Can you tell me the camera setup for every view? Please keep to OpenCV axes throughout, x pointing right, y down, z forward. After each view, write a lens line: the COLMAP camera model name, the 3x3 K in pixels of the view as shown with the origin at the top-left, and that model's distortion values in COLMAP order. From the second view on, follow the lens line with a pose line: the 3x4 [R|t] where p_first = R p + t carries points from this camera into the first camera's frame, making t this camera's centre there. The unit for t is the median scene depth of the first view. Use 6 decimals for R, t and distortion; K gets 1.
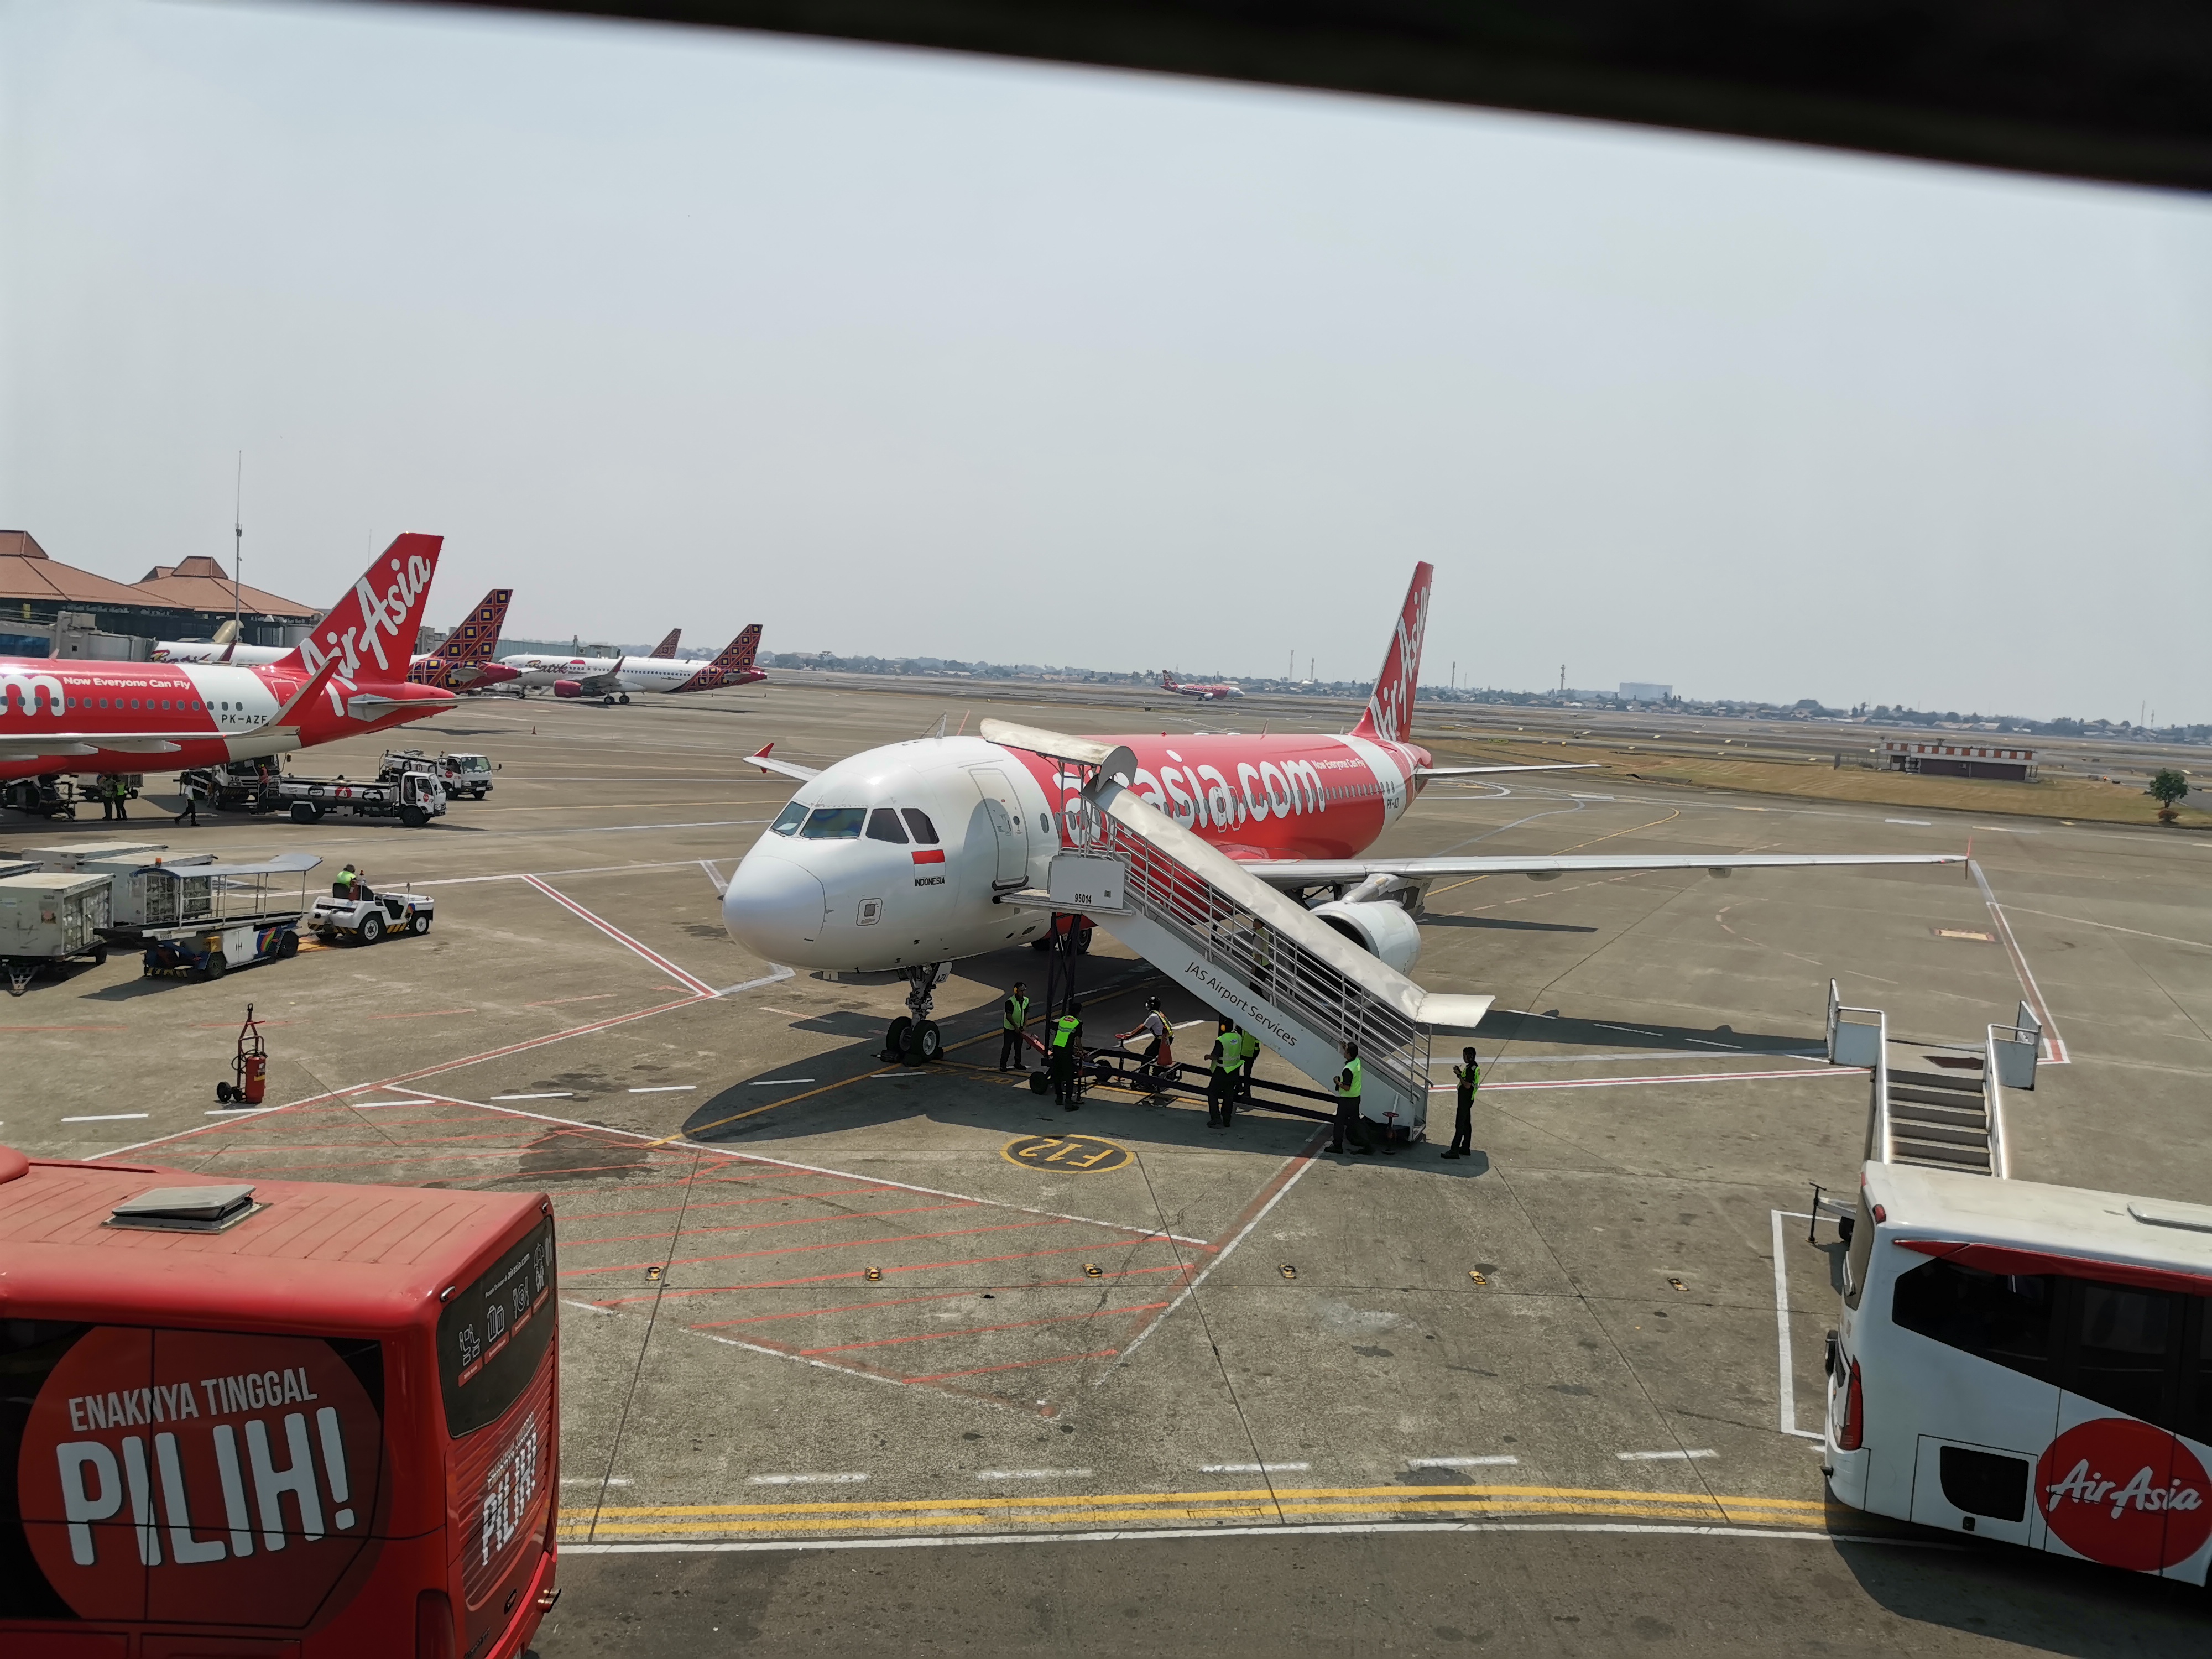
lens RADIAL K [[1668.8, 0, 1106.0], [0, 1668.8, 829.5], [0, 0, 1]] dist [0.008113, -0.080741]
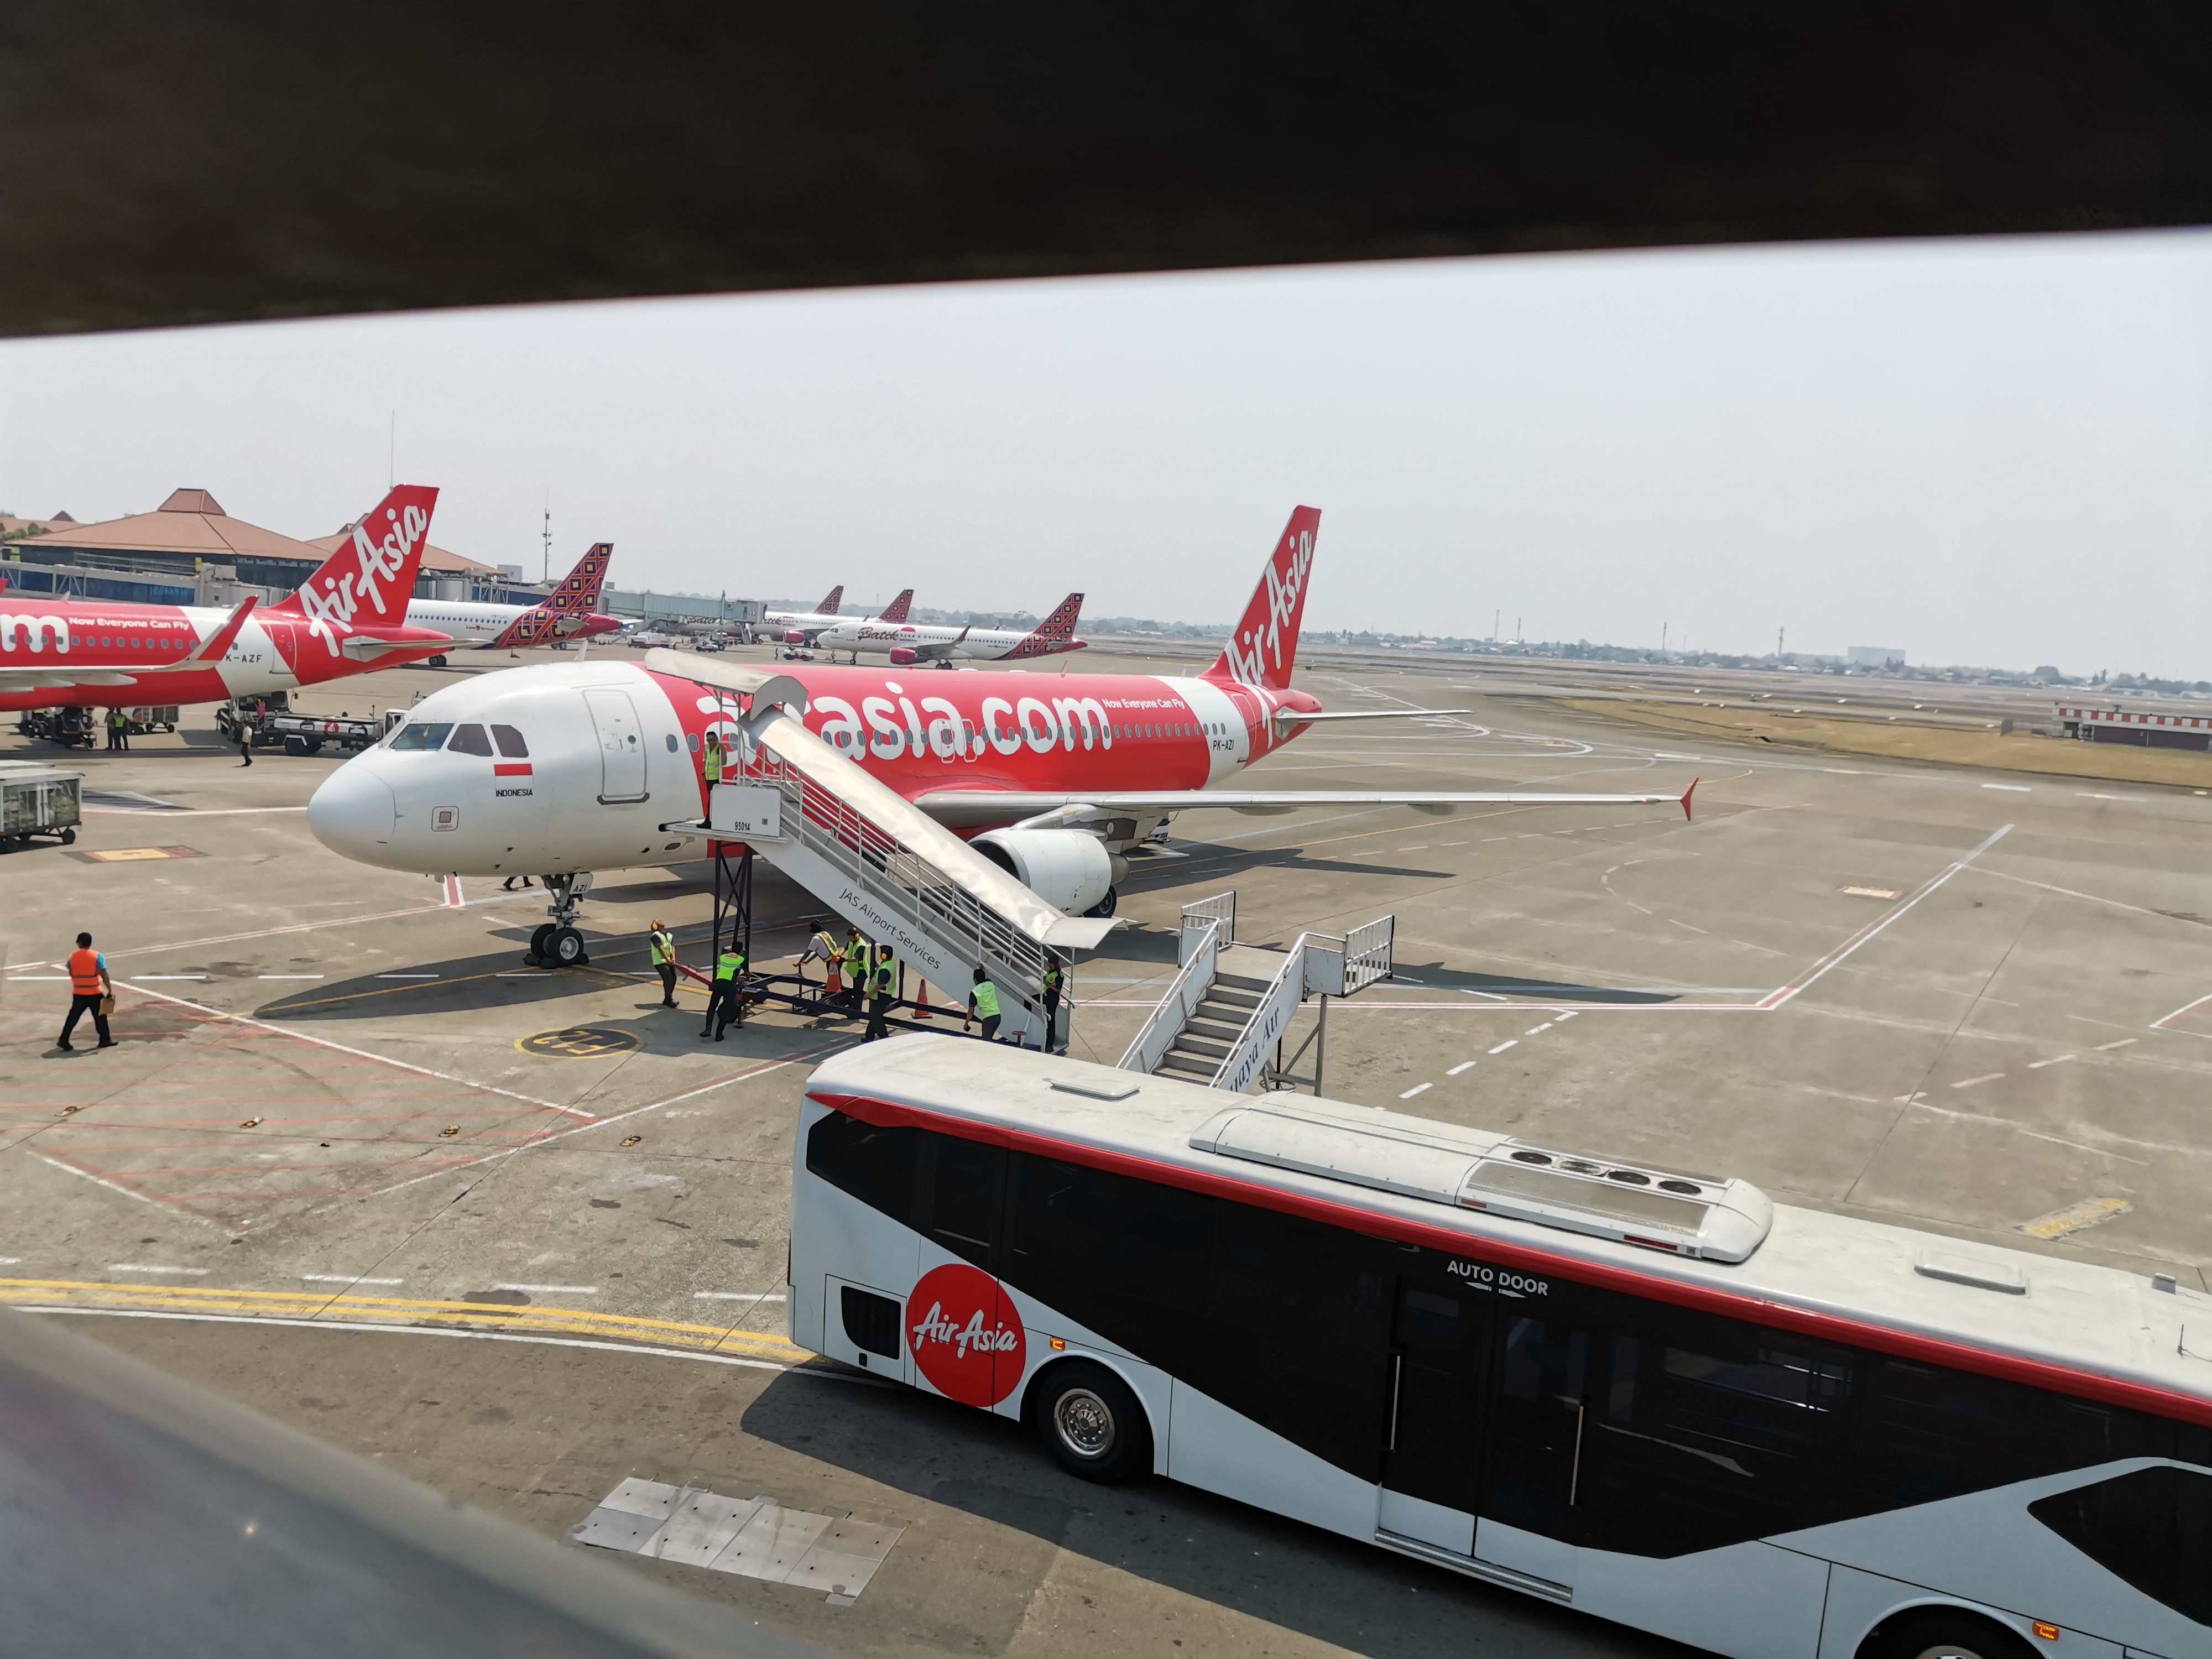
lens RADIAL K [[1688.2, 0, 1126.7], [0, 1688.2, 835.8], [0, 0, 1]] dist [0.024725, -0.107969]
pose [[0.992340, 0.019863, -0.121927, 0.216398], [-0.016807, 0.999520, 0.026039, 0.012344], [0.122386, -0.023791, 0.992197, -0.018794]]
